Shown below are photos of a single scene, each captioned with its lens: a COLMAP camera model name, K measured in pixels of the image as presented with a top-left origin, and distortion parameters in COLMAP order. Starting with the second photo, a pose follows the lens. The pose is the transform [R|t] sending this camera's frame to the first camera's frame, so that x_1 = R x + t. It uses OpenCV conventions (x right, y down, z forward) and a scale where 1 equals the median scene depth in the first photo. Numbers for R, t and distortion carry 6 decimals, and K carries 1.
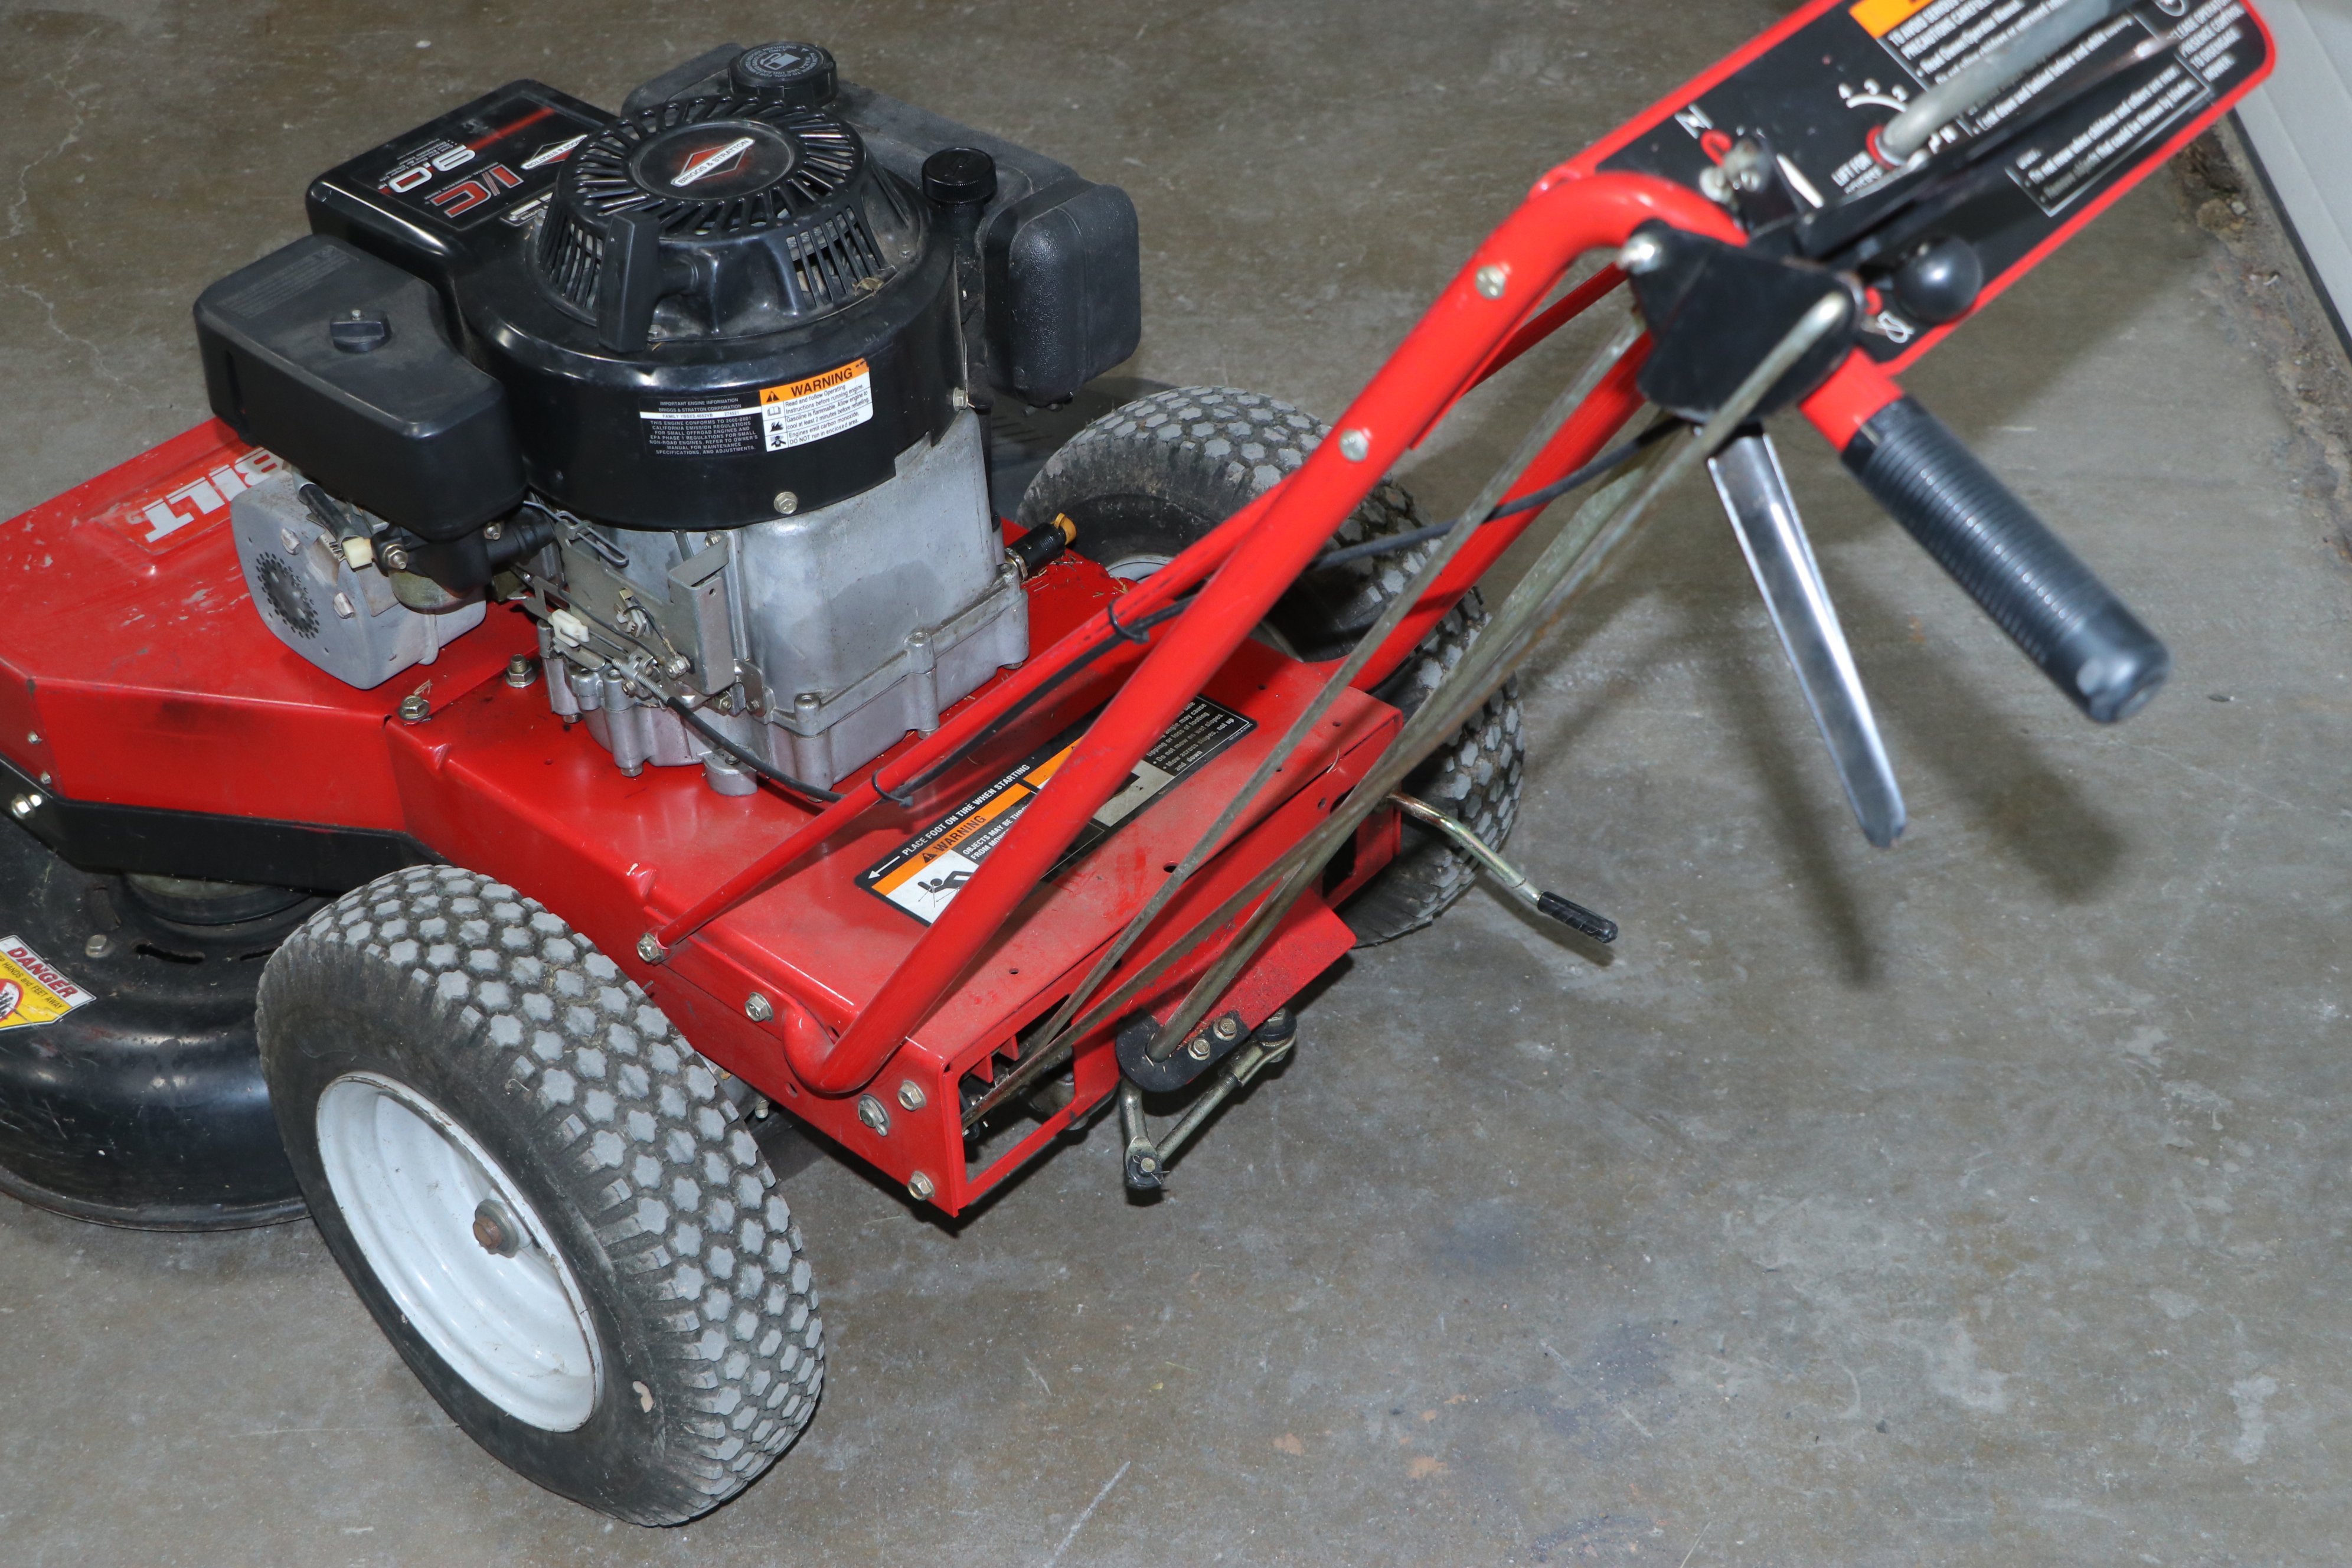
lens RADIAL K [[3827.8, 0, 1176.0], [0, 3827.8, 784.0], [0, 0, 1]] dist [0.045171, 0.050860]
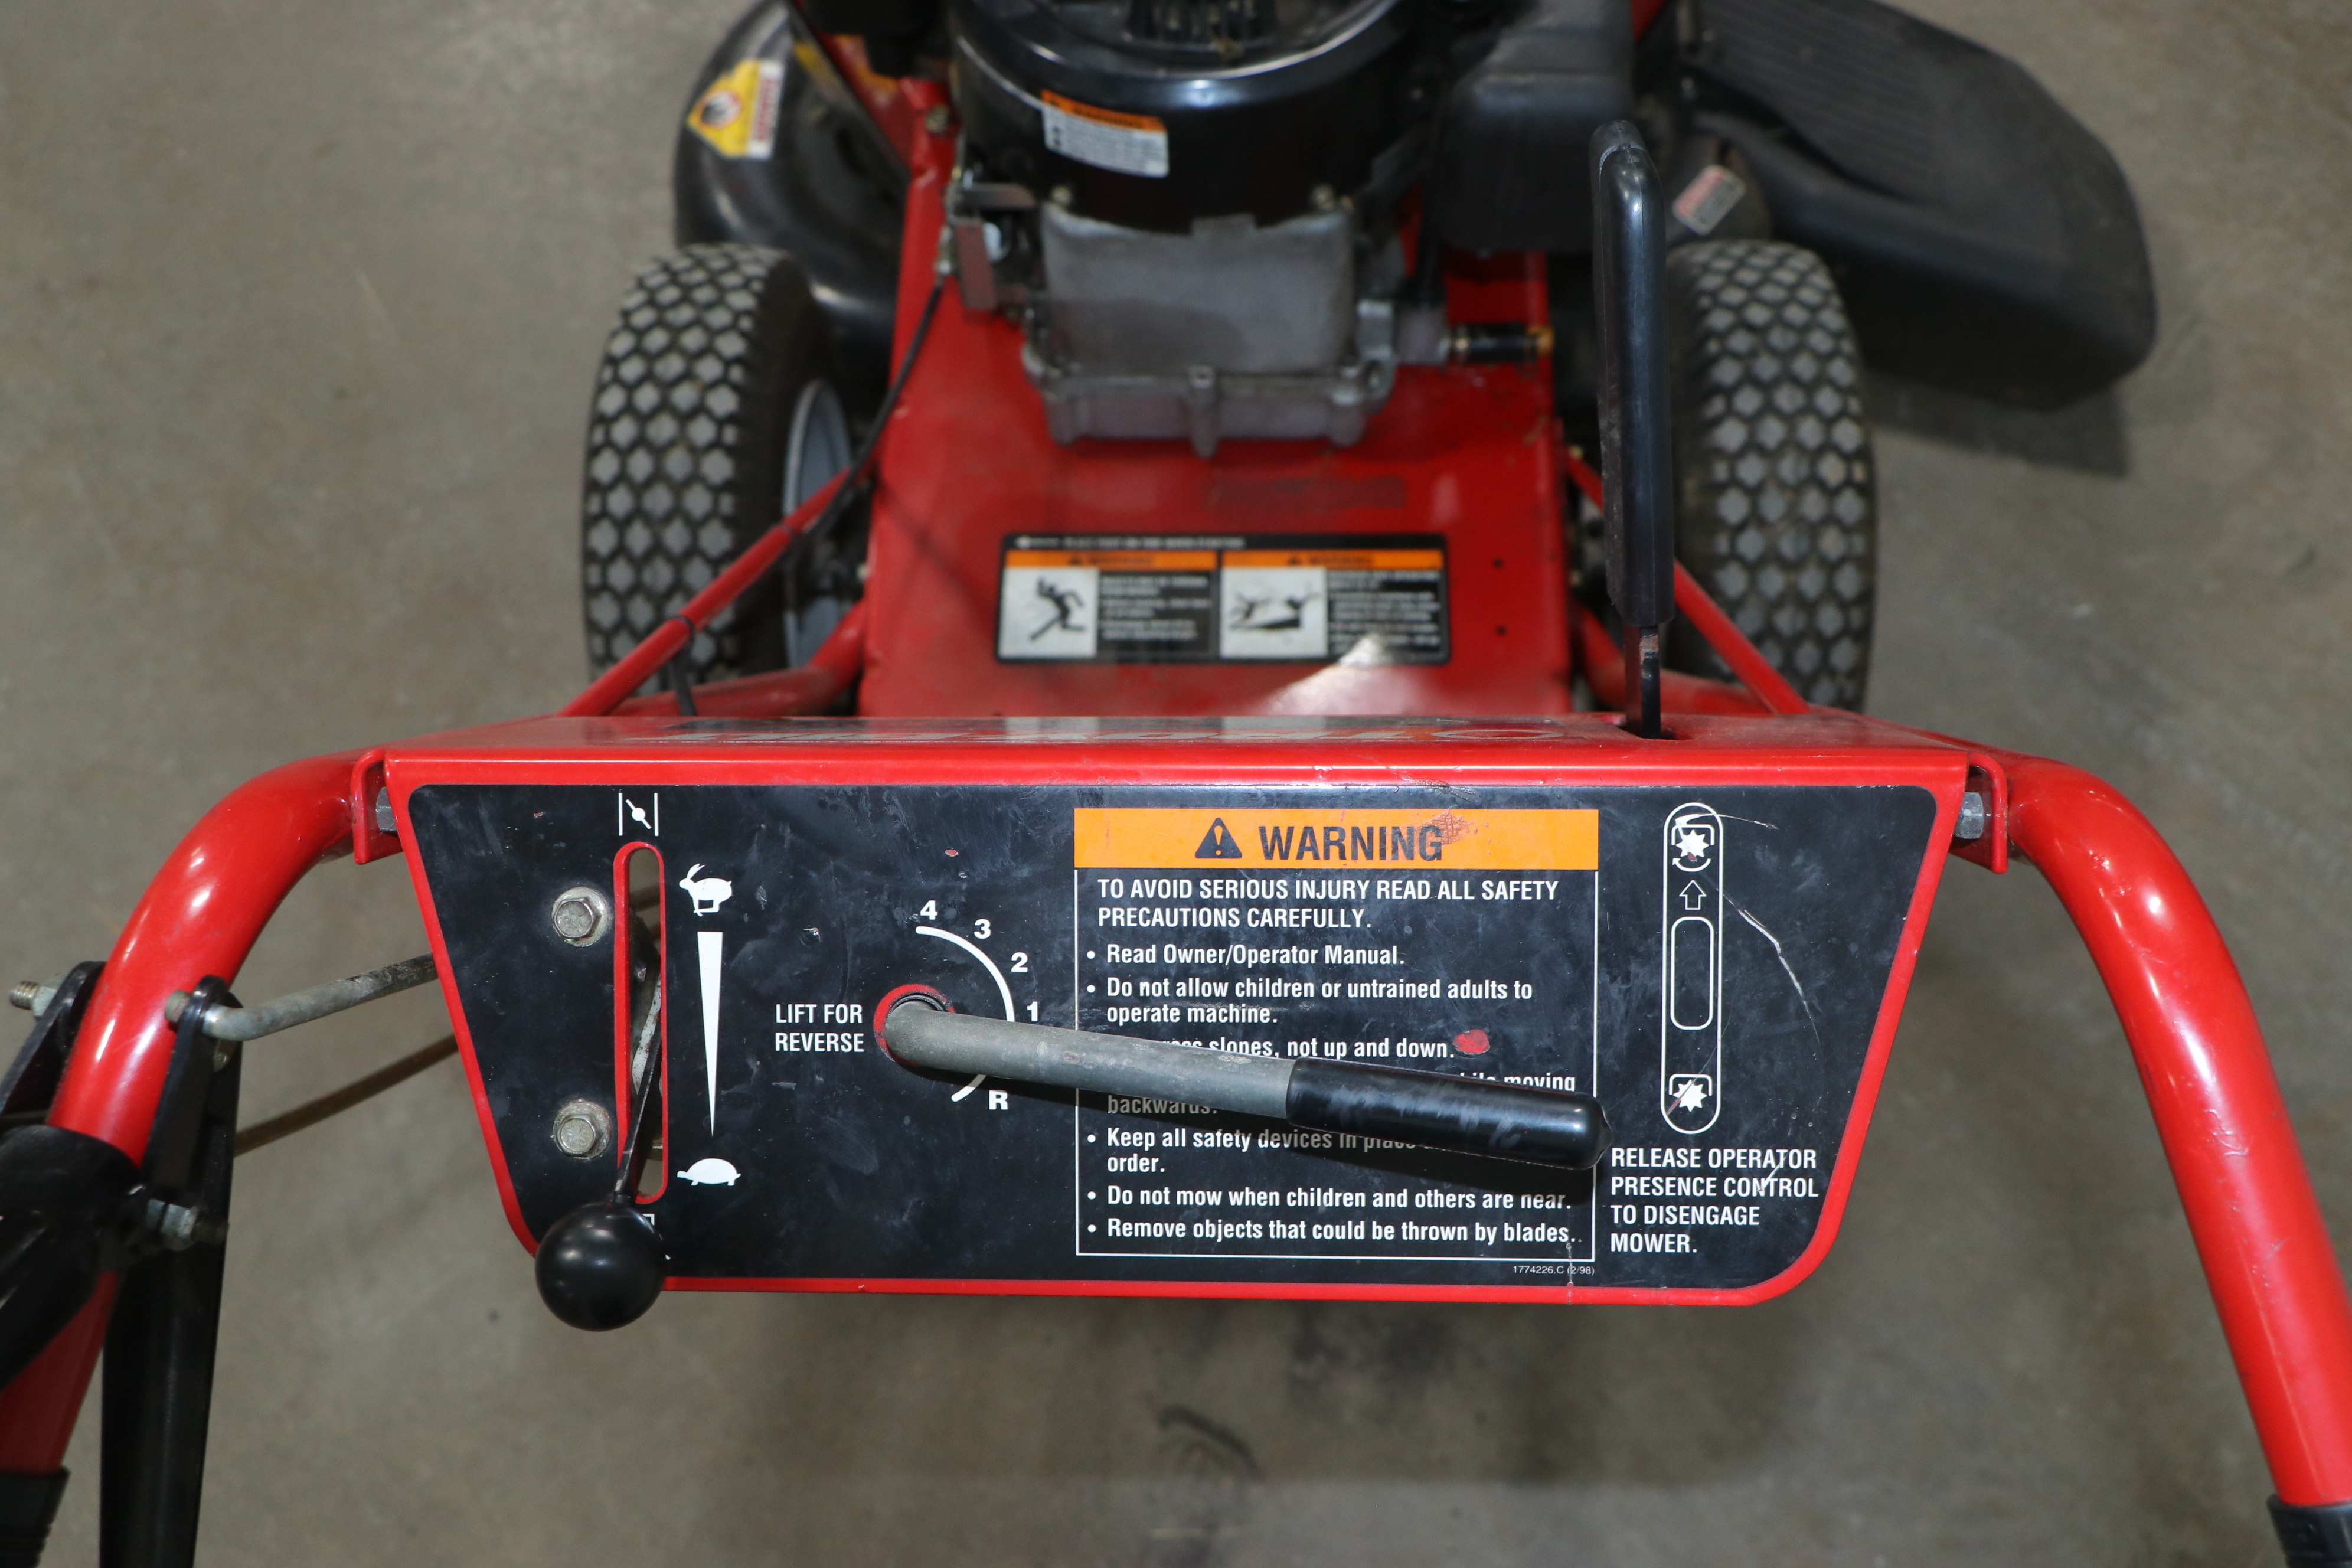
lens RADIAL K [[2570.6, 0, 1176.0], [0, 2570.6, 784.0], [0, 0, 1]] dist [-0.001961, -0.003185]
pose [[0.603379, 0.690743, -0.398508, 0.272308], [-0.427319, 0.701980, 0.569756, -0.350762], [0.673300, -0.173488, 0.718727, 0.546041]]
